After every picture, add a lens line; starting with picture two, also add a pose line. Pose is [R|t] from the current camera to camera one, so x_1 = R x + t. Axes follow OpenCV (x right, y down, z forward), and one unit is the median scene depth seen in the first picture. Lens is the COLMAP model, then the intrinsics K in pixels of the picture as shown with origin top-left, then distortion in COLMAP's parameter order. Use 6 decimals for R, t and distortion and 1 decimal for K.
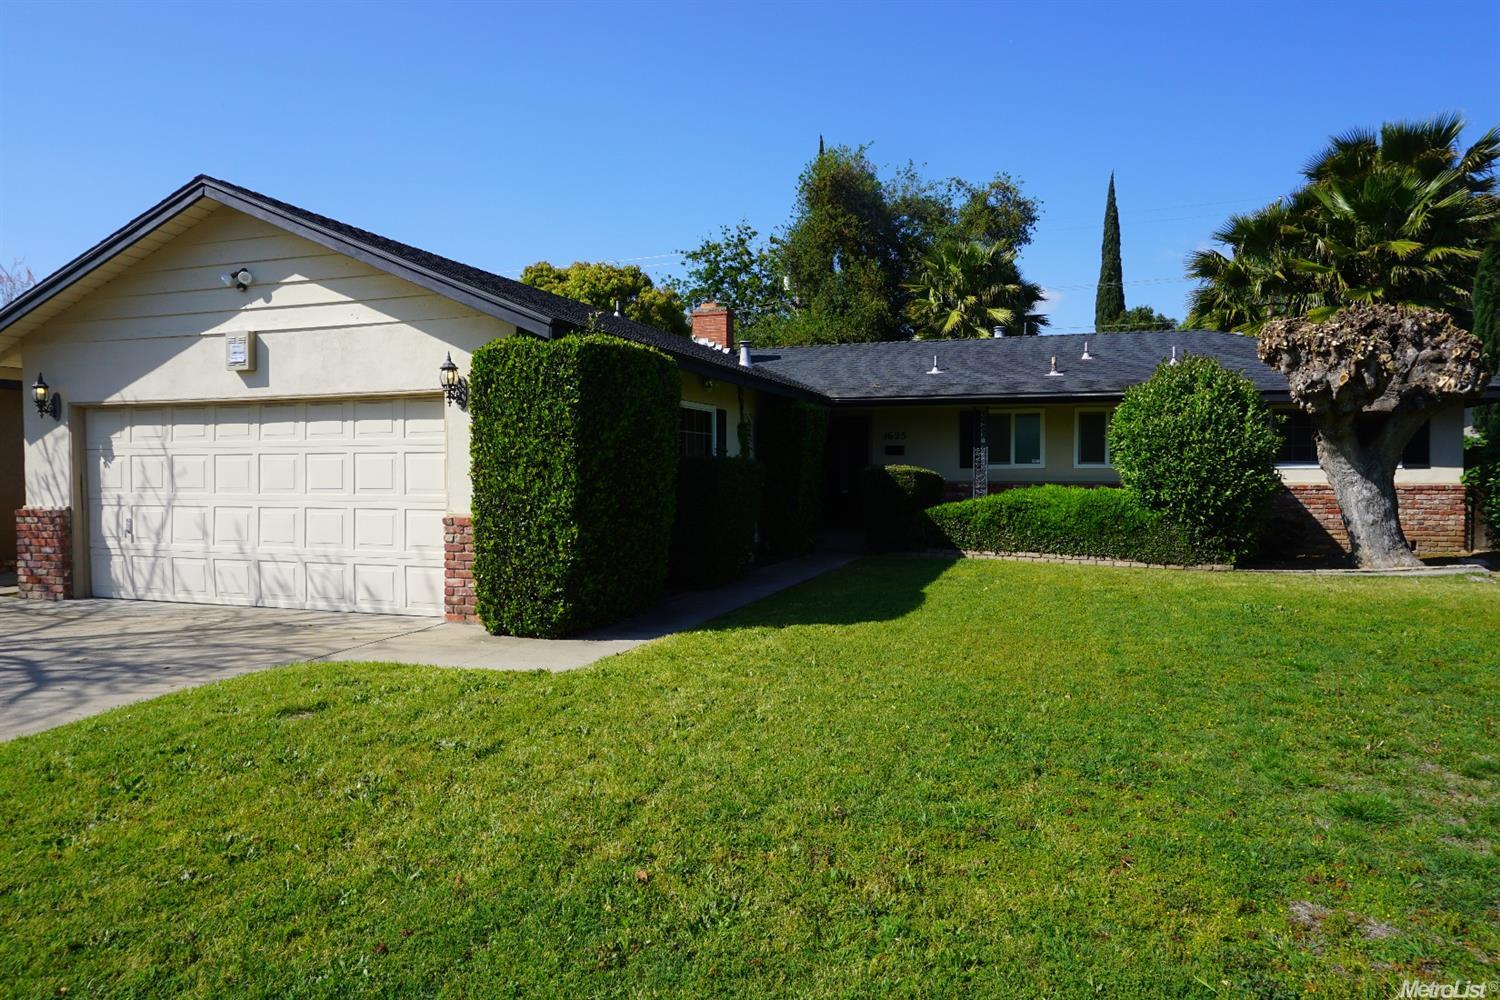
lens RADIAL K [[1048.6, 0, 743.3], [0, 1048.6, 500.8], [0, 0, 1]] dist [0.013516, 0.020475]
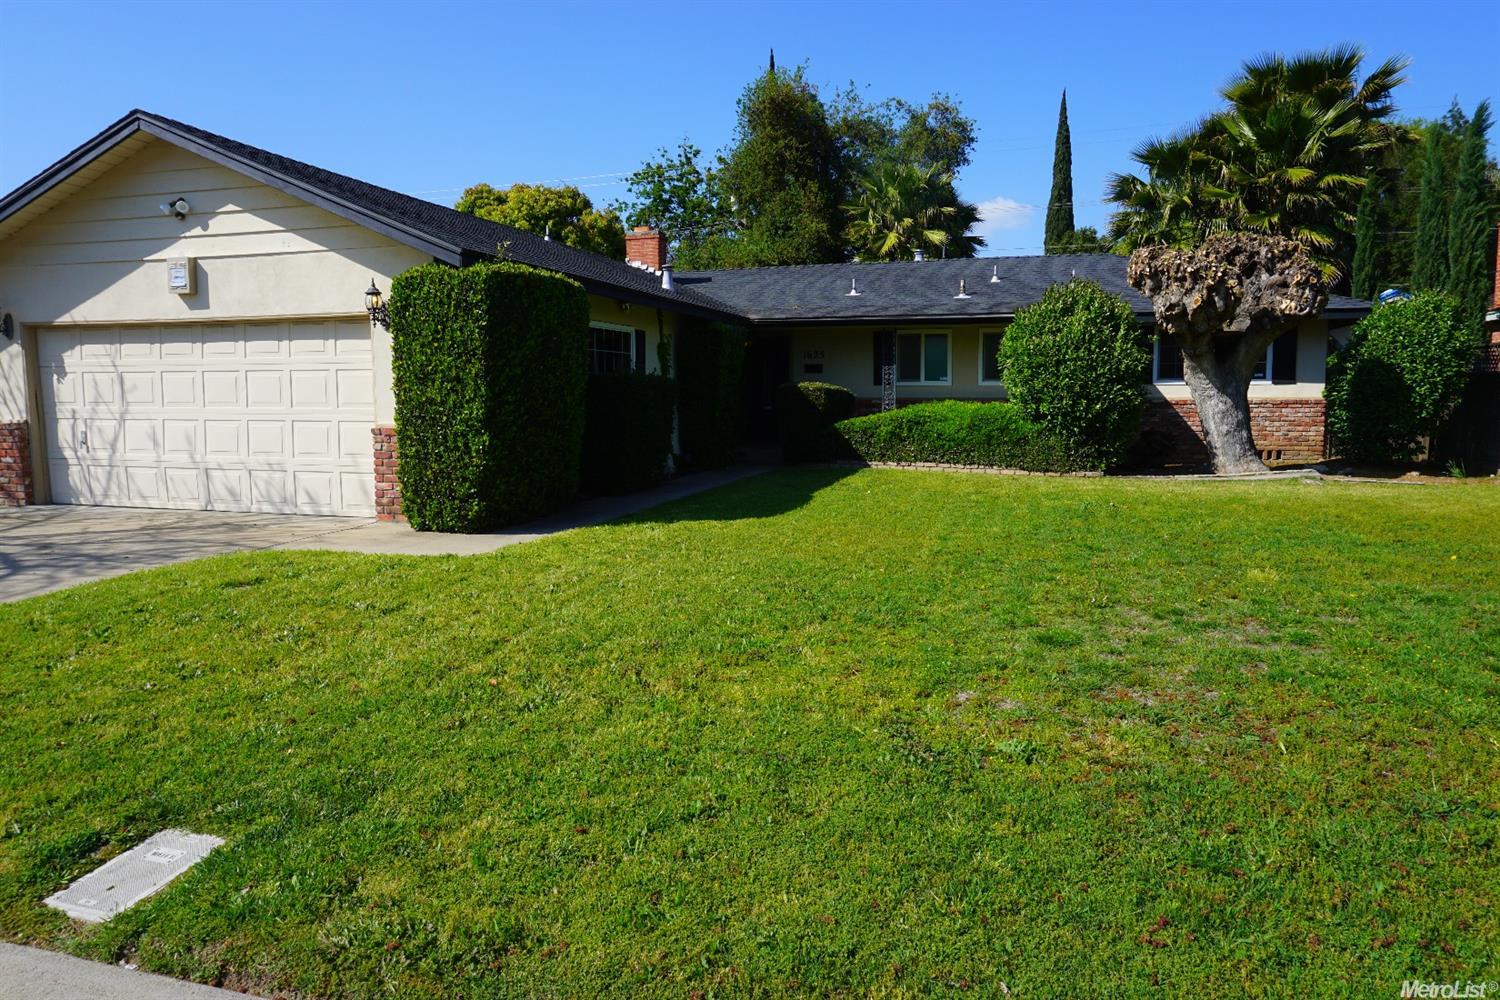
lens RADIAL K [[1048.6, 0, 743.3], [0, 1048.6, 500.8], [0, 0, 1]] dist [0.013516, 0.020475]
pose [[0.999479, -0.005389, 0.031825, 0.061006], [0.002973, 0.997142, 0.075485, 0.008144], [-0.032140, -0.075351, 0.996639, -0.111588]]
